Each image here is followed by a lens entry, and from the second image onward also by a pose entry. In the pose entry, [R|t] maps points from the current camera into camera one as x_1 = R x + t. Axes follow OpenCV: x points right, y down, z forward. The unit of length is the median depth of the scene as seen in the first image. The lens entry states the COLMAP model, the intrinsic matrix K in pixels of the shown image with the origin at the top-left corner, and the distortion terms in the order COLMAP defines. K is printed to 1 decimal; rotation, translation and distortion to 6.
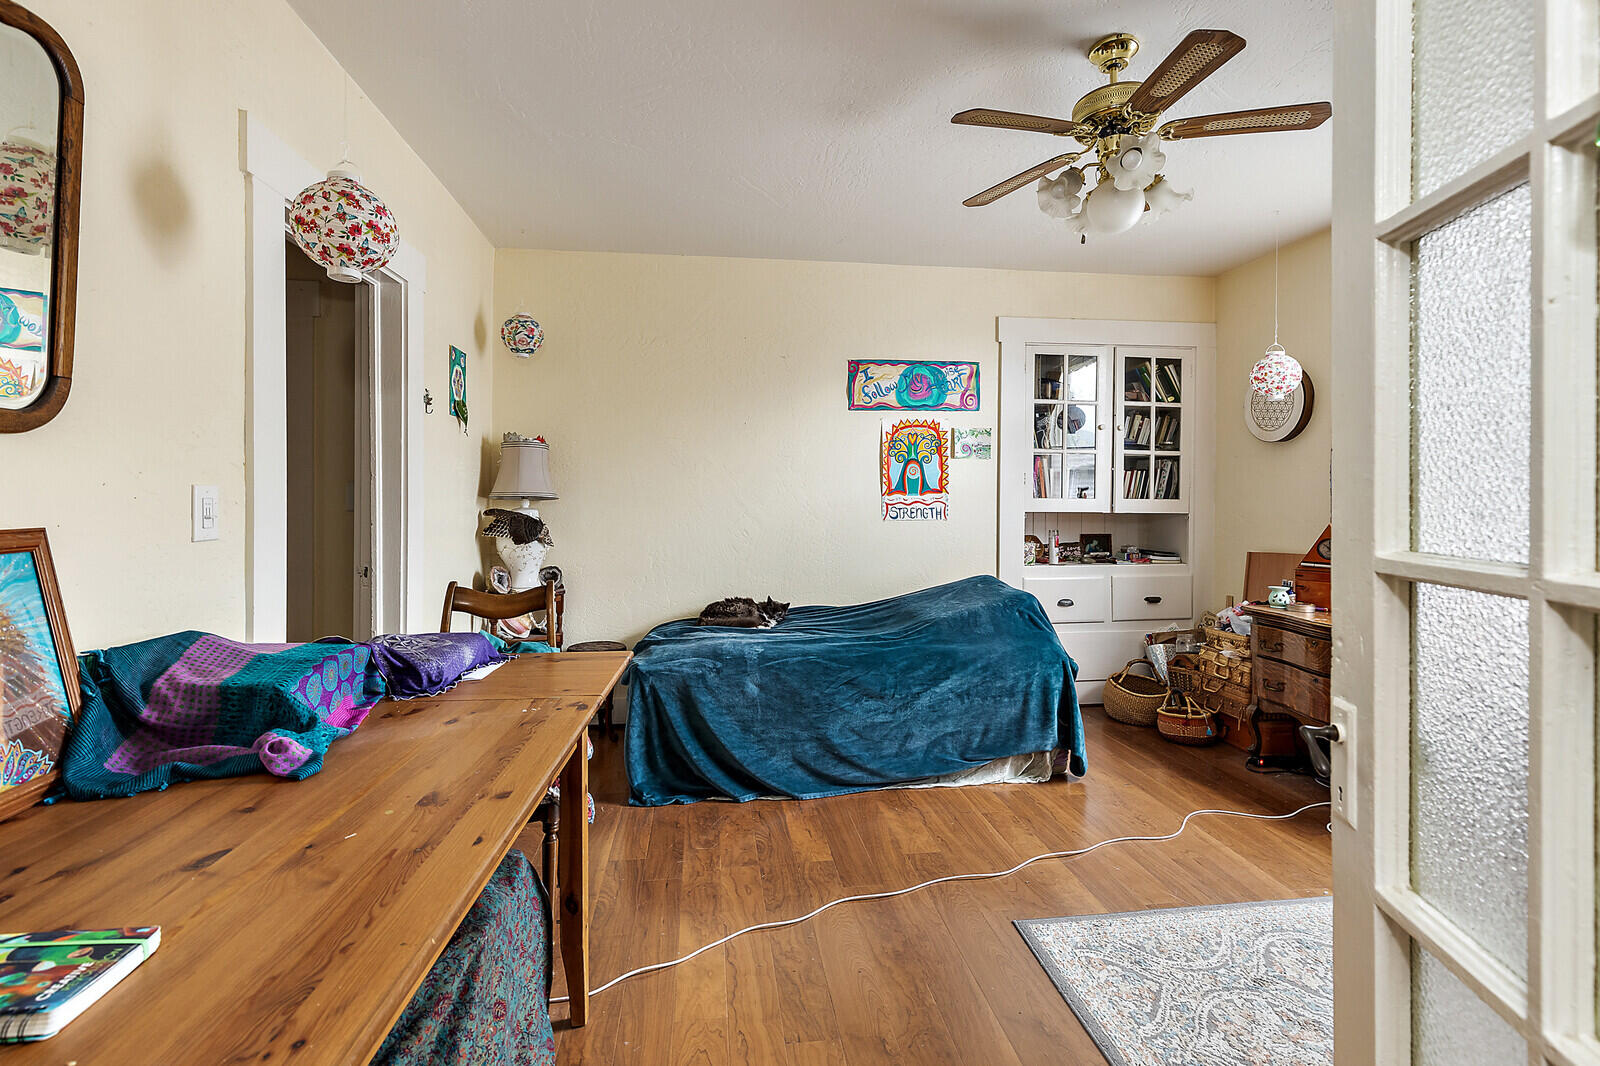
lens RADIAL K [[728.1, 0, 794.0], [0, 728.1, 498.2], [0, 0, 1]] dist [0.010237, -0.001837]
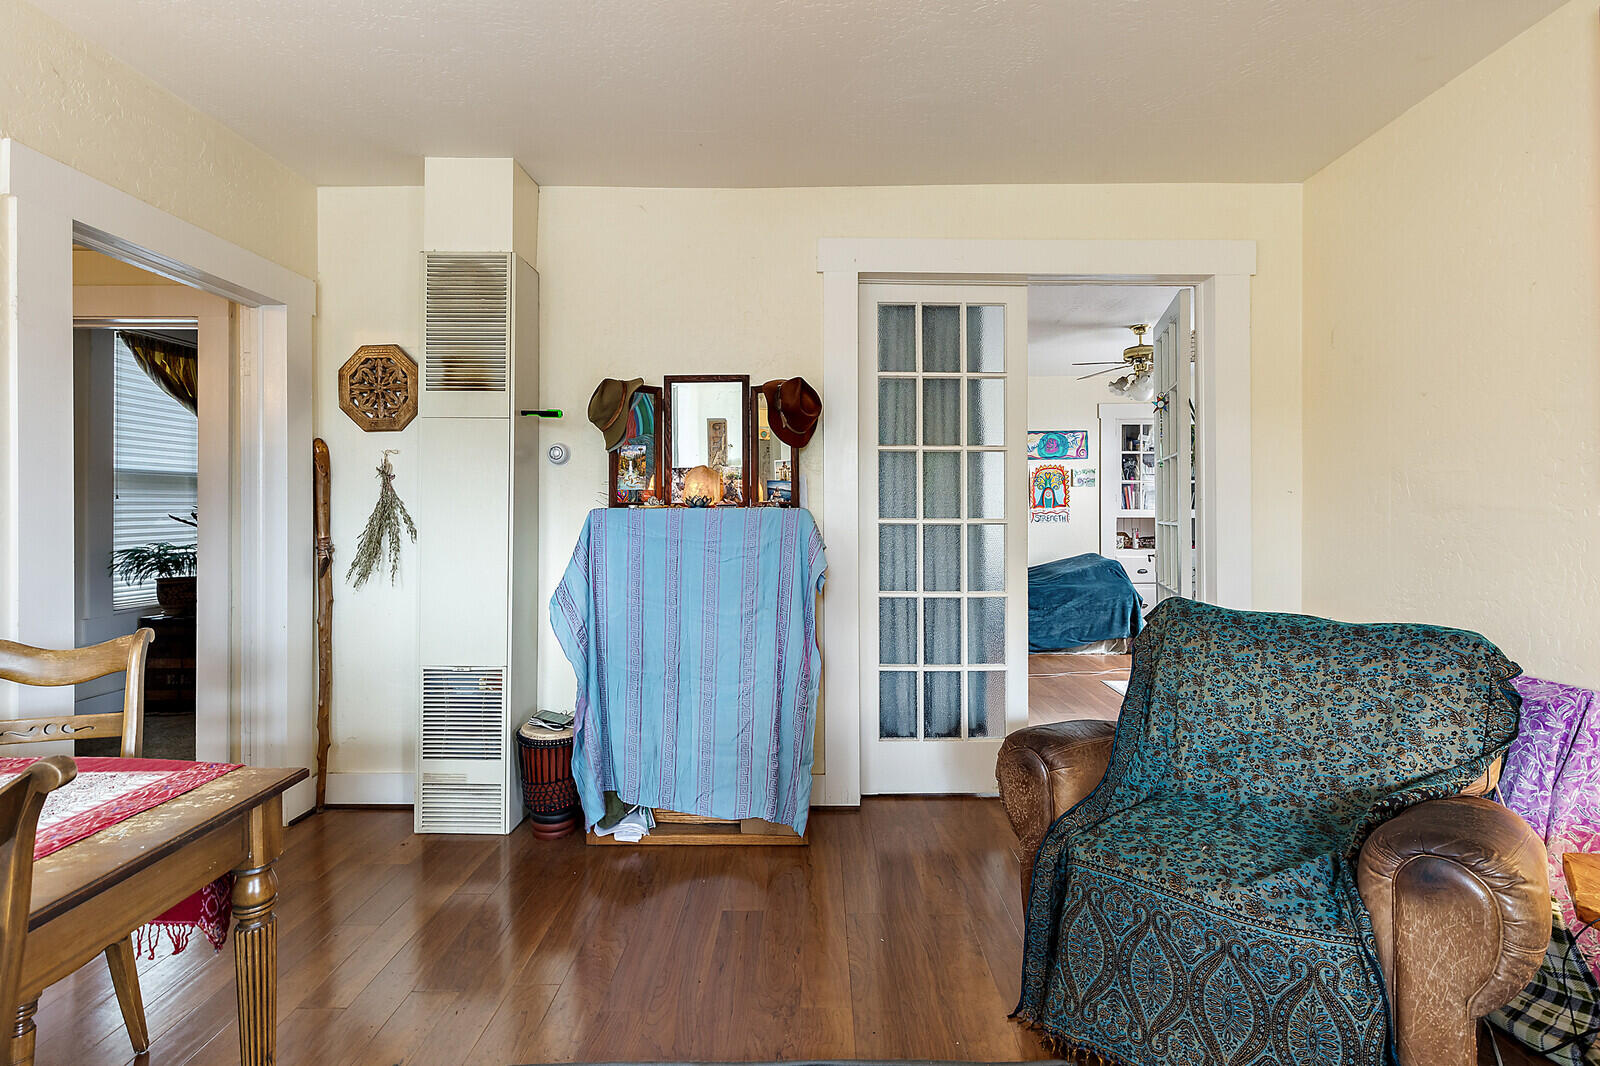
lens RADIAL K [[728.1, 0, 803.2], [0, 728.1, 503.0], [0, 0, 1]] dist [0.010237, -0.001837]
pose [[0.991024, -0.006755, -0.133511, -0.183048], [0.005095, 0.999905, -0.012772, 0.002825], [0.133585, 0.011977, 0.990965, -0.797150]]
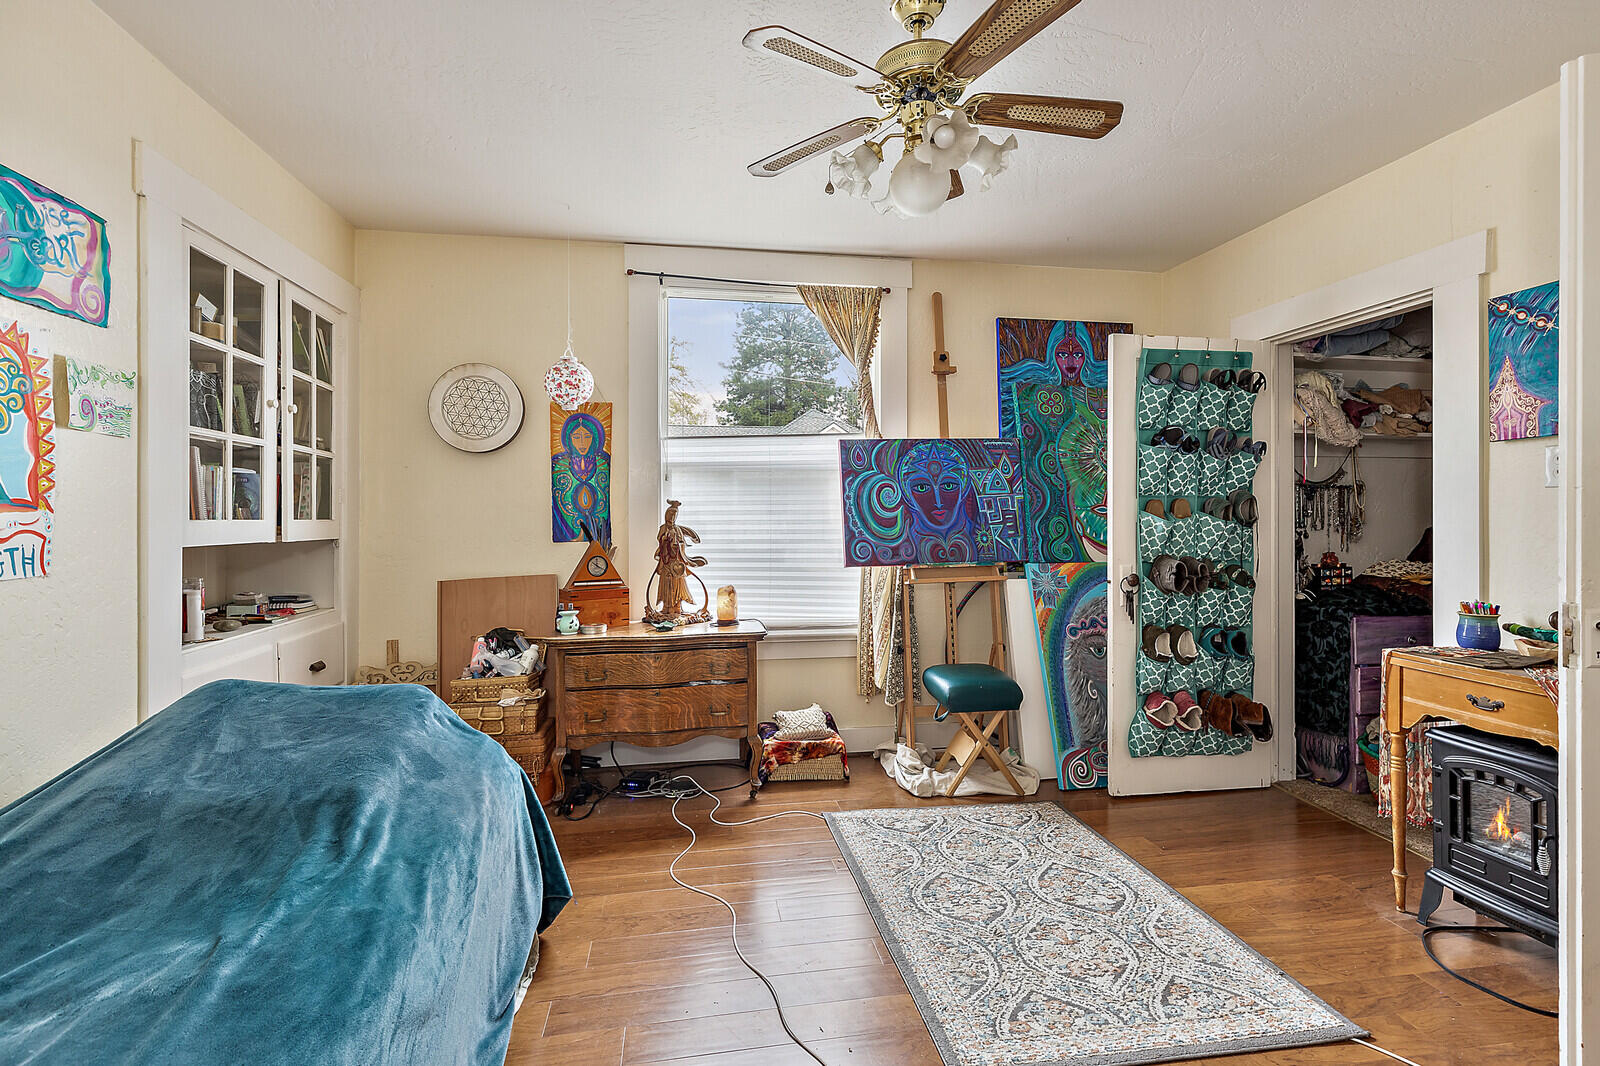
lens RADIAL K [[728.1, 0, 802.5], [0, 728.1, 519.3], [0, 0, 1]] dist [0.010237, -0.001837]
pose [[-0.037857, -0.010969, 0.999223, -0.219683], [0.005916, 0.999920, 0.011201, -0.004227], [-0.999266, 0.006335, -0.037789, 0.594011]]
